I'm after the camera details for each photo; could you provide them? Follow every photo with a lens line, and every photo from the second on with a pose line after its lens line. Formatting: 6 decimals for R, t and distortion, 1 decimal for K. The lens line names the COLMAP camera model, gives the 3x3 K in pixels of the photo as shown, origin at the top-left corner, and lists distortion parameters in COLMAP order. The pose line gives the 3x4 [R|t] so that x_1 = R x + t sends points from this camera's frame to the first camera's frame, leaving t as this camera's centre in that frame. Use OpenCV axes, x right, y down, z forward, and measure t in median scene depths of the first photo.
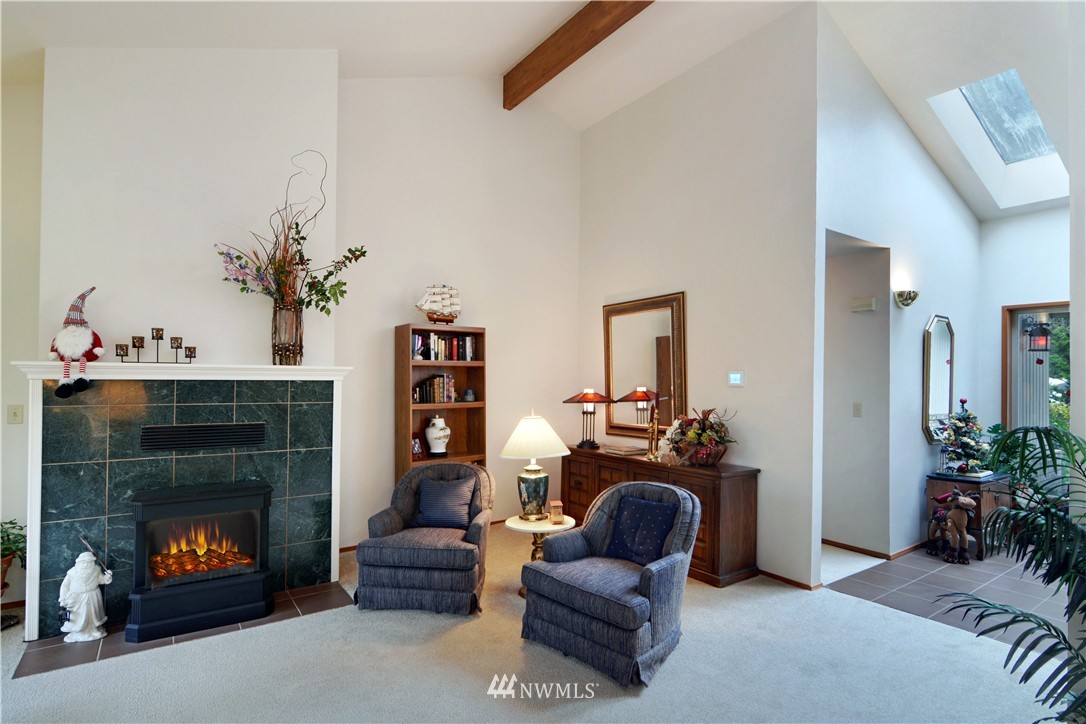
lens RADIAL K [[548.1, 0, 543.3], [0, 548.1, 373.0], [0, 0, 1]] dist [-0.004549, -0.001150]
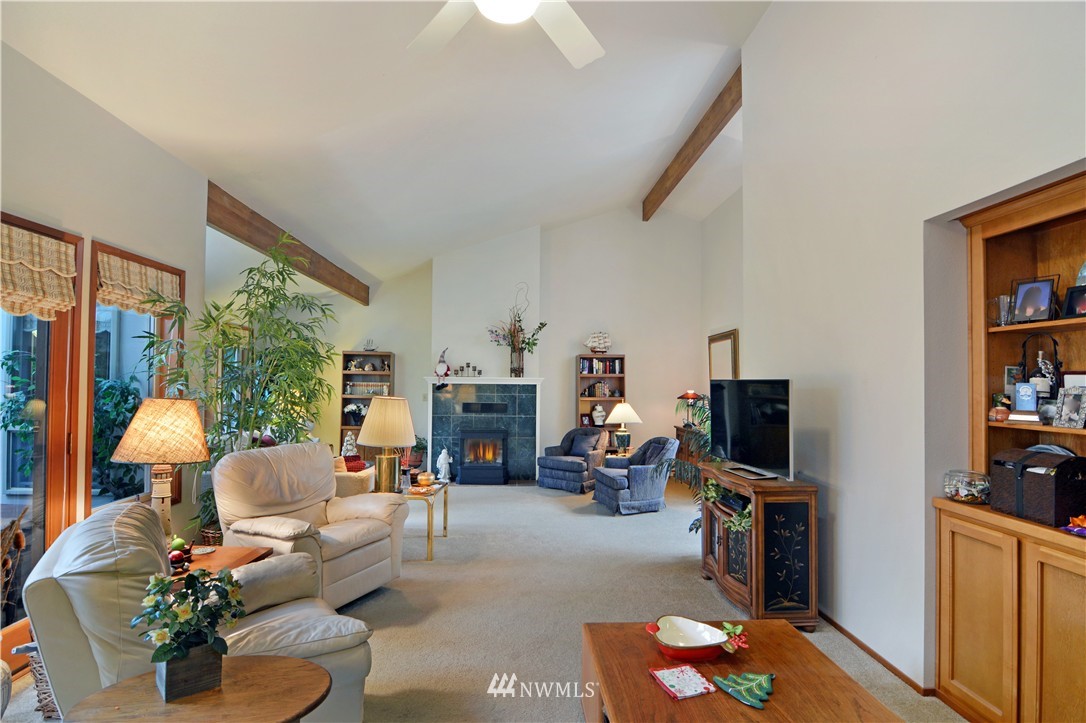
lens RADIAL K [[548.1, 0, 543.3], [0, 548.1, 372.5], [0, 0, 1]] dist [-0.004549, -0.001150]
pose [[0.845993, -0.011168, -0.533077, 0.779207], [0.002809, 0.999860, -0.016490, 0.002607], [0.533186, 0.012453, 0.845906, -0.786749]]
